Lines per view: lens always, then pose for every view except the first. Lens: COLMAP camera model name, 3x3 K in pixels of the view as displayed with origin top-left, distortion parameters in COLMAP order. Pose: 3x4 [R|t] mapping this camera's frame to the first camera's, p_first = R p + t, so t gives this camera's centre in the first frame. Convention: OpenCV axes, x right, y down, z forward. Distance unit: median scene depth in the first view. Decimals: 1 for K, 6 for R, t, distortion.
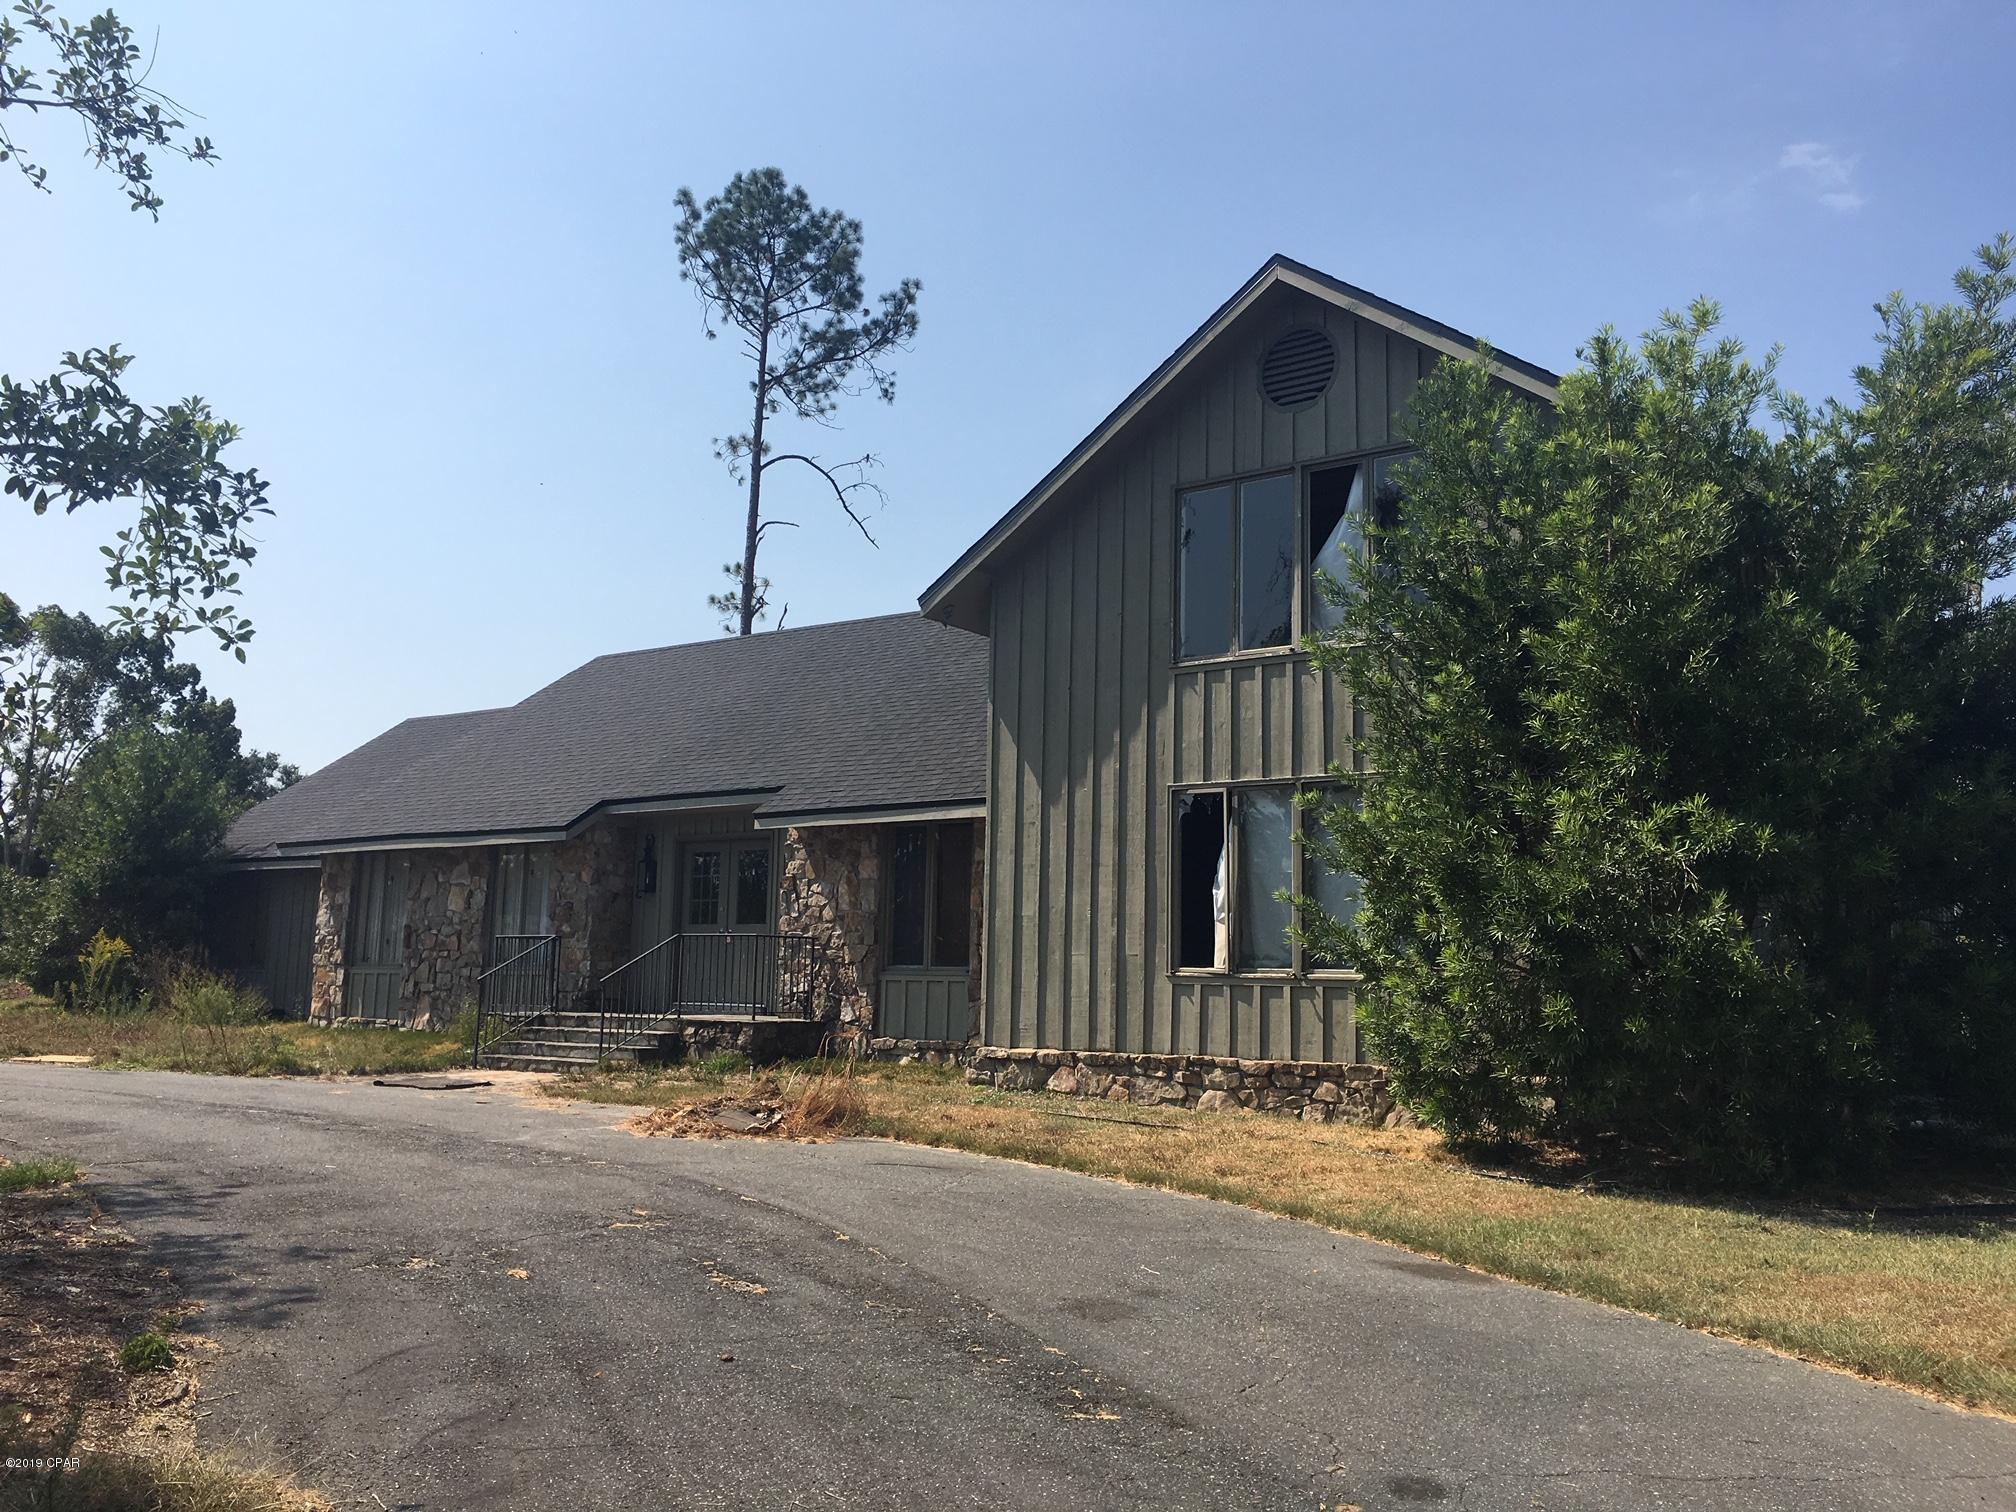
lens RADIAL K [[1723.2, 0, 1008.8], [0, 1723.2, 754.1], [0, 0, 1]] dist [0.077641, -0.103435]
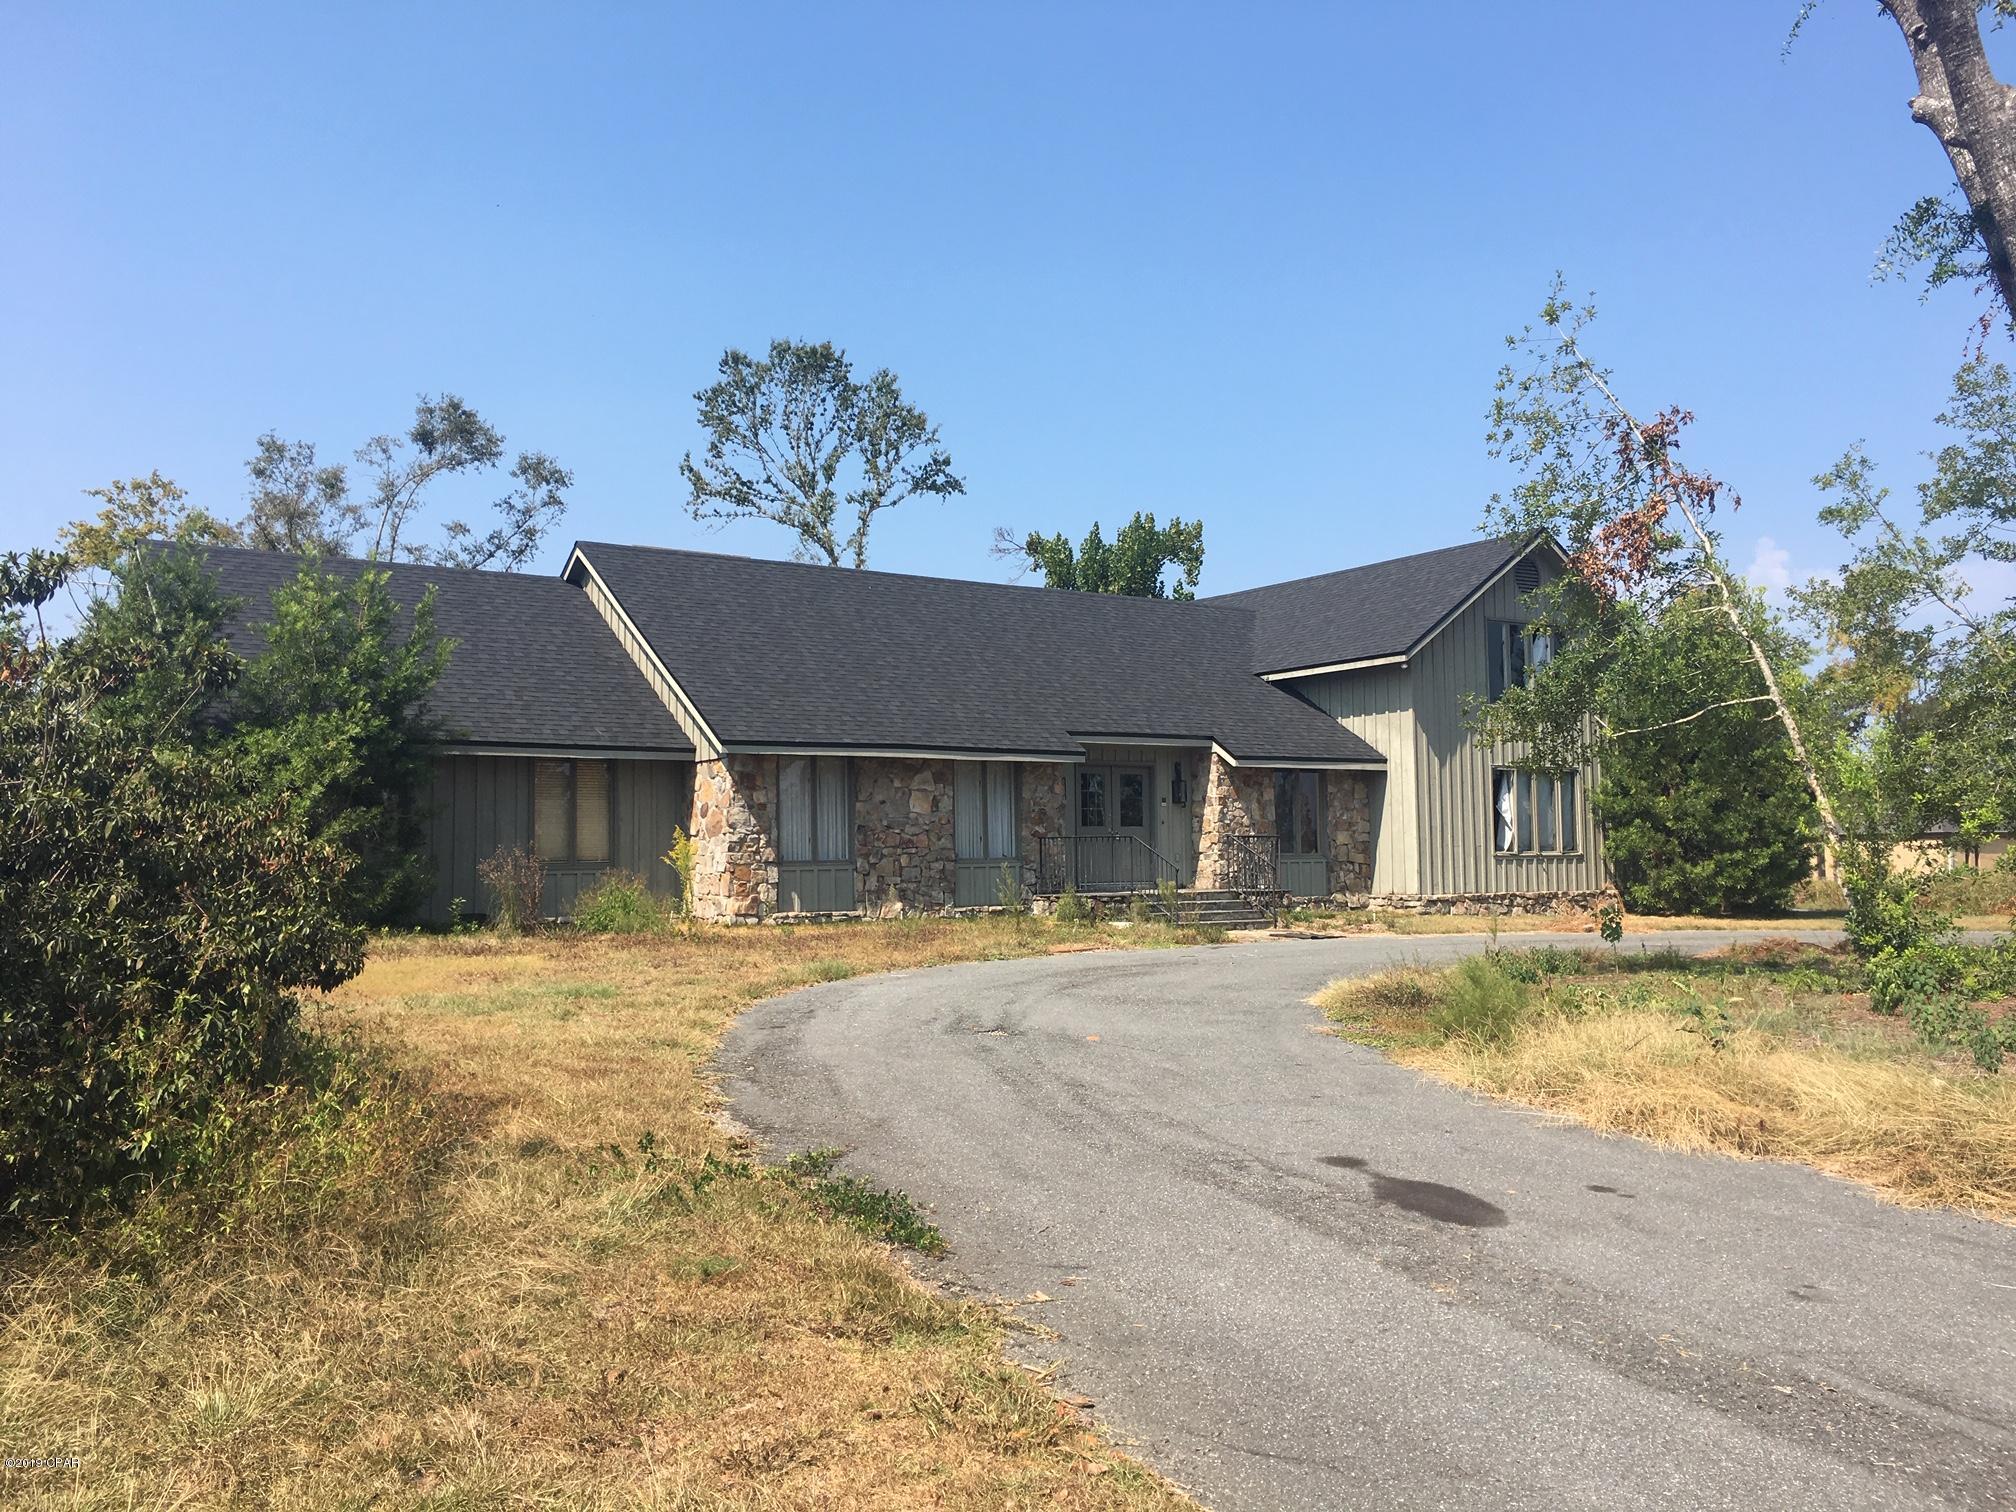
lens RADIAL K [[1723.2, 0, 1007.8], [0, 1723.2, 756.7], [0, 0, 1]] dist [0.077641, -0.103435]
pose [[0.326066, 0.037053, 0.944620, -1.651285], [-0.104424, 0.994528, -0.002966, 0.061299], [-0.939562, -0.097674, 0.328151, 0.695659]]
